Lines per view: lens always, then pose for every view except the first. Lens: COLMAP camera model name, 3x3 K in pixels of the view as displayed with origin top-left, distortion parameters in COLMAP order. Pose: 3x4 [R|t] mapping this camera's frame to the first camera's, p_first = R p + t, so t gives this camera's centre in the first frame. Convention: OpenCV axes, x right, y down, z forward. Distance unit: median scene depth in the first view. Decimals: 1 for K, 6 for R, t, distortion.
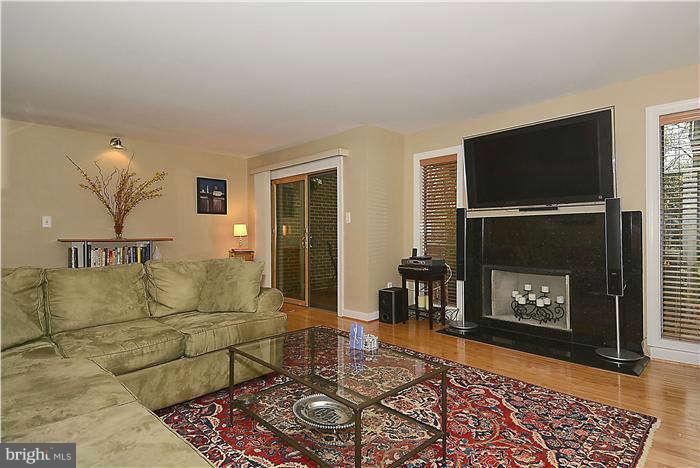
lens RADIAL K [[370.8, 0, 358.1], [0, 370.8, 233.6], [0, 0, 1]] dist [0.045711, 0.000256]
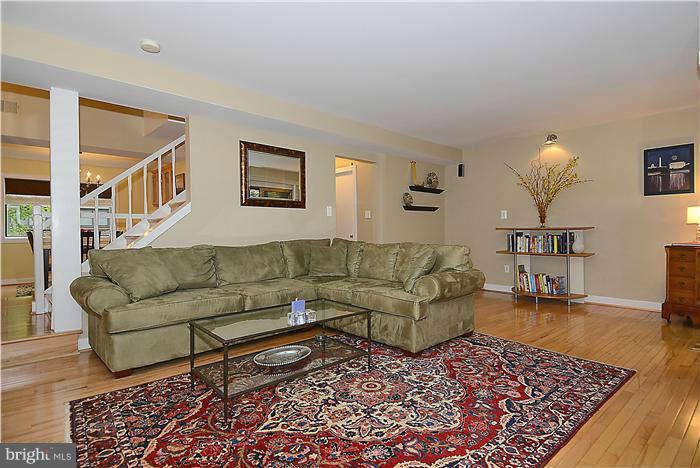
lens RADIAL K [[370.8, 0, 364.5], [0, 370.8, 230.8], [0, 0, 1]] dist [0.045711, 0.000256]
pose [[-0.046506, 0.010412, -0.998864, 0.495395], [0.010710, 0.999893, 0.009924, 0.007124], [0.998861, -0.010236, -0.046613, 0.547818]]
